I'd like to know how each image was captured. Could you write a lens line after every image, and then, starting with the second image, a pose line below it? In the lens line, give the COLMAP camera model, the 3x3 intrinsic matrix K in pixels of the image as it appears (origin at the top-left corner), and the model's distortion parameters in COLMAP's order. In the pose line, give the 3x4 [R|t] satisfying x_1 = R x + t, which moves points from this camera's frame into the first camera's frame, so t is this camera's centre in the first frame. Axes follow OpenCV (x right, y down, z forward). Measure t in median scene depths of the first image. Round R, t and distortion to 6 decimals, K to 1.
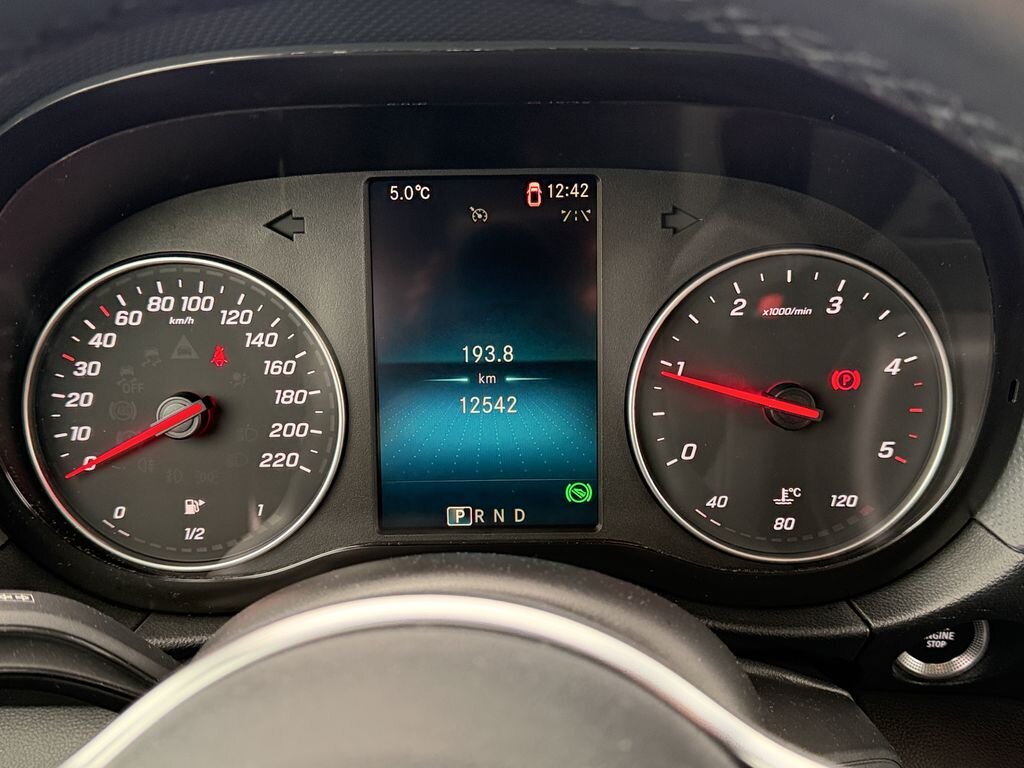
lens RADIAL K [[1095.6, 0, 518.2], [0, 1095.6, 381.3], [0, 0, 1]] dist [0.088963, 0.000000]
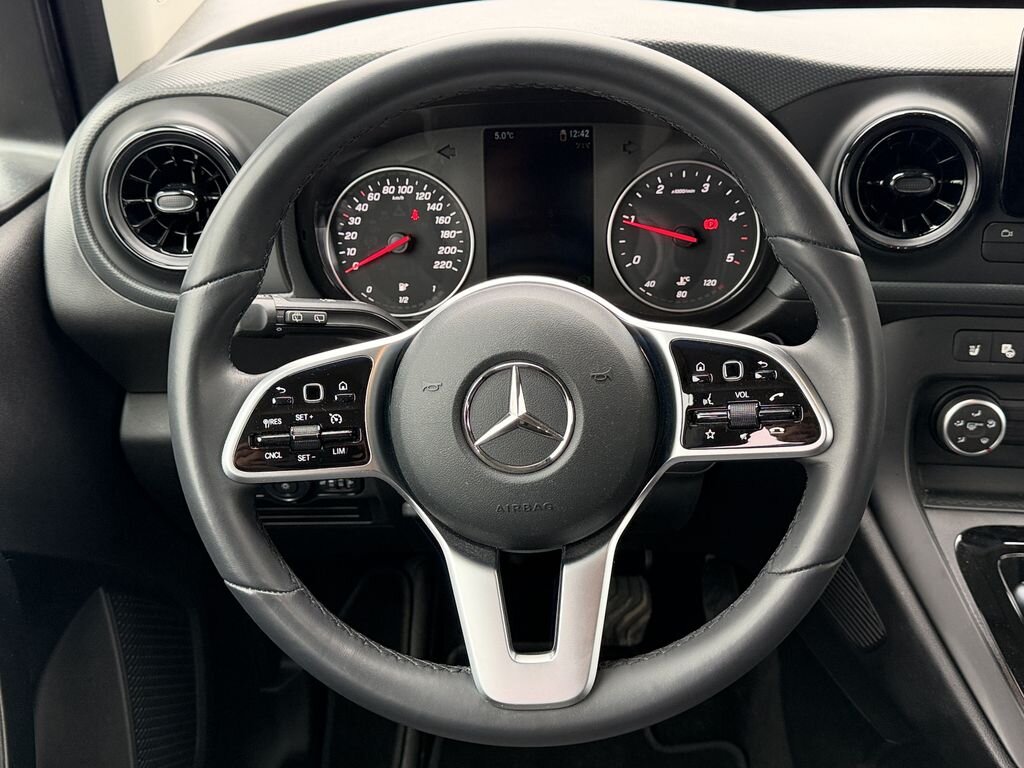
lens RADIAL K [[1095.6, 0, 512.8], [0, 1095.6, 394.4], [0, 0, 1]] dist [0.088963, 0.000000]
pose [[0.999879, -0.004170, -0.014996, -0.052047], [0.005508, 0.995896, 0.090340, 0.132050], [0.014558, -0.090411, 0.995798, -1.143067]]
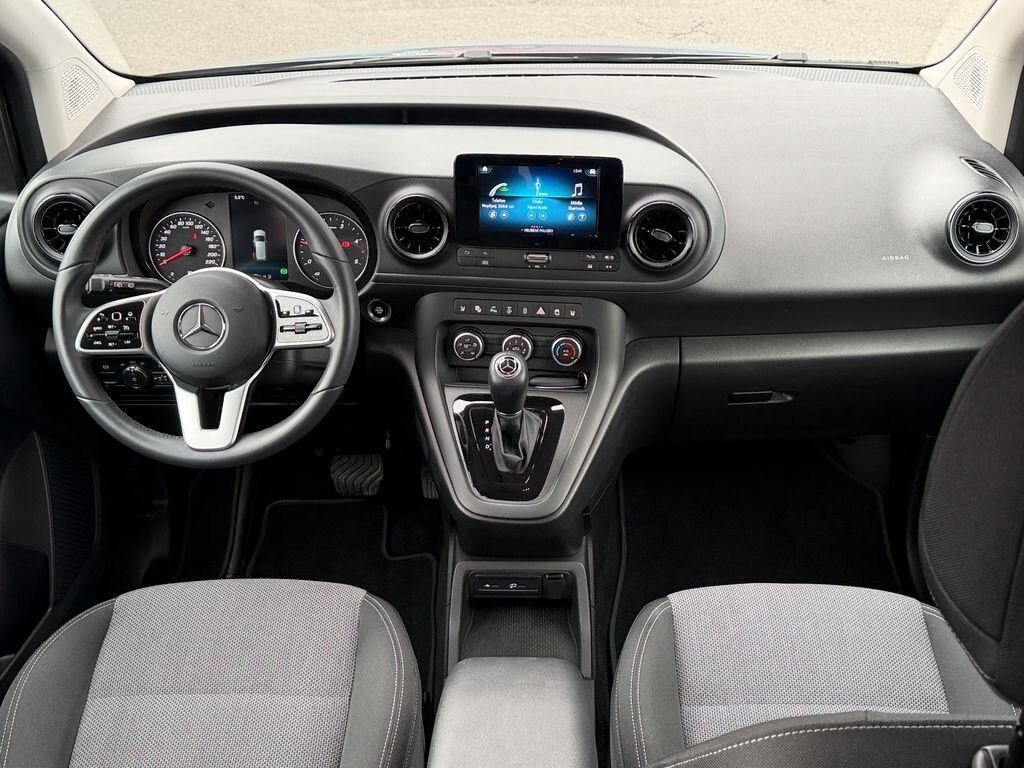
lens RADIAL K [[1095.6, 0, 513.5], [0, 1095.6, 384.5], [0, 0, 1]] dist [0.088963, 0.000000]
pose [[0.999915, 0.009106, -0.009322, 0.989574], [-0.008290, 0.996424, 0.084081, 0.176261], [0.010054, -0.083996, 0.996415, -3.240951]]
